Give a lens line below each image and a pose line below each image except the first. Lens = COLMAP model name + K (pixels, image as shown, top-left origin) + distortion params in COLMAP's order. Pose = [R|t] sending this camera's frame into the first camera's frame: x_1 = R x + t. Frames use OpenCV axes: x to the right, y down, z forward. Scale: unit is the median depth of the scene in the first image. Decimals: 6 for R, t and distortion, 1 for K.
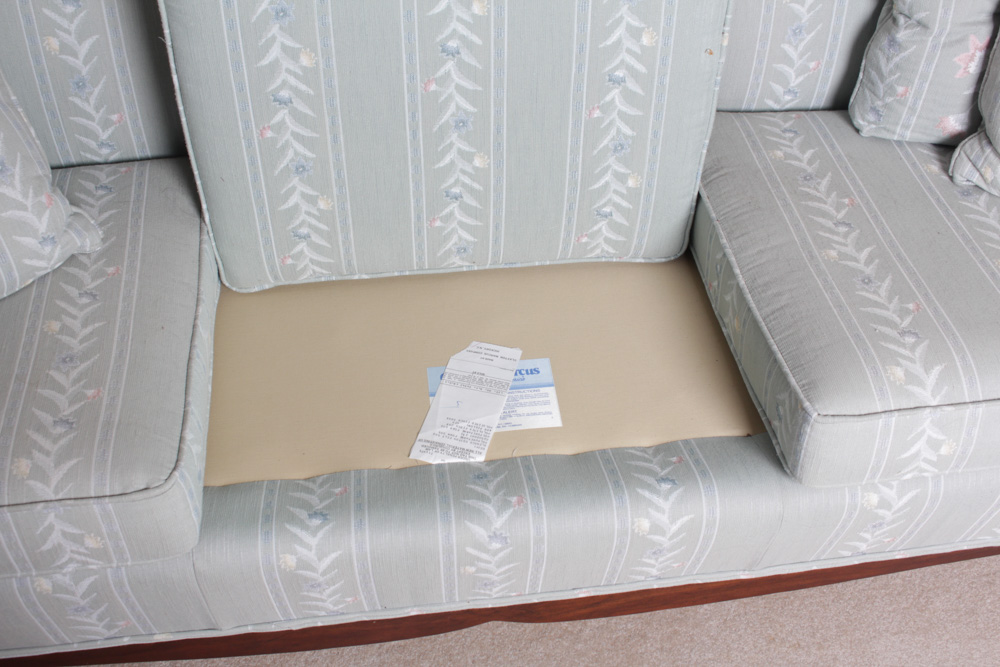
lens RADIAL K [[1119.6, 0, 500.0], [0, 1119.6, 333.5], [0, 0, 1]] dist [-0.089545, 0.068157]
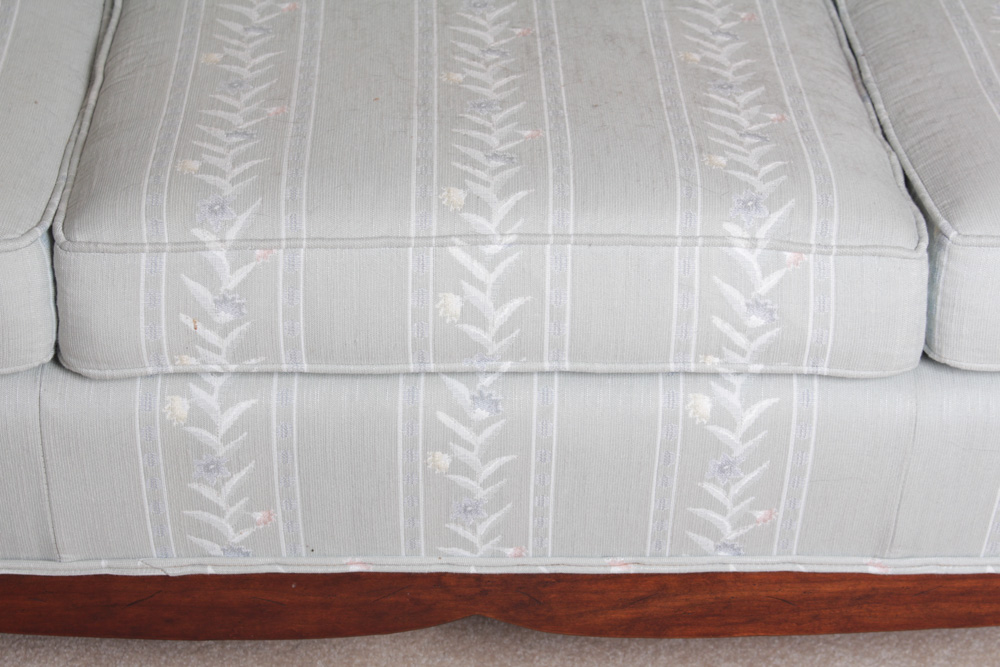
lens RADIAL K [[2373.0, 0, 500.0], [0, 2373.0, 333.5], [0, 0, 1]] dist [0.007472, 0.257133]
pose [[0.994829, 0.066206, -0.077017, 0.101997], [-0.082362, 0.969613, -0.230364, 0.418022], [0.059425, 0.235516, 0.970052, -0.363963]]
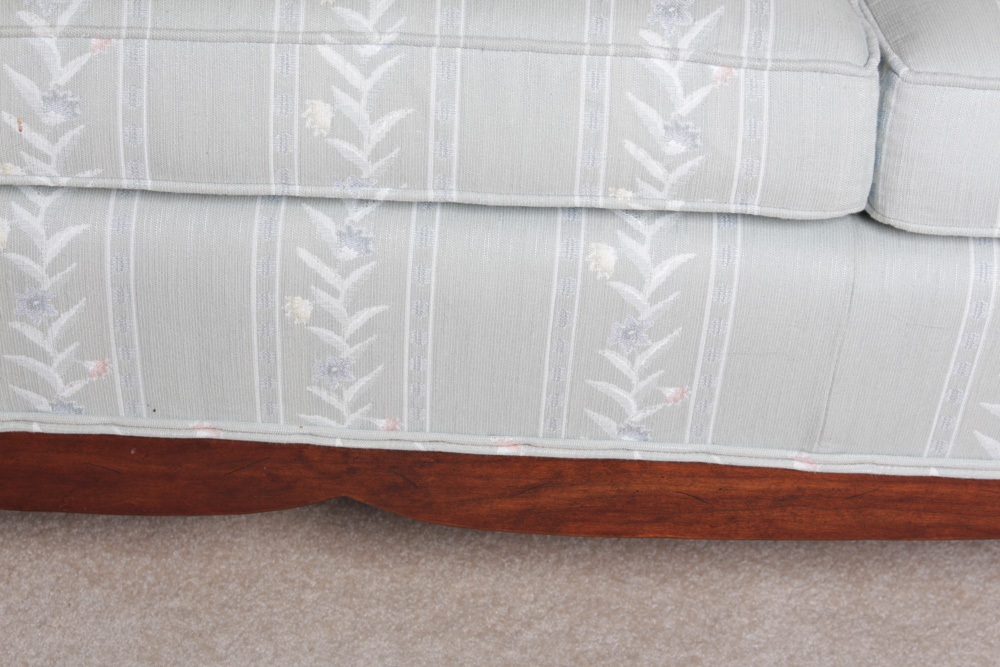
lens RADIAL K [[2373.0, 0, 500.0], [0, 2373.0, 333.5], [0, 0, 1]] dist [0.007472, 0.257133]
pose [[0.990122, 0.114831, -0.080454, 0.158608], [-0.130383, 0.965105, -0.227096, 0.442566], [0.051569, 0.235342, 0.970543, -0.170998]]
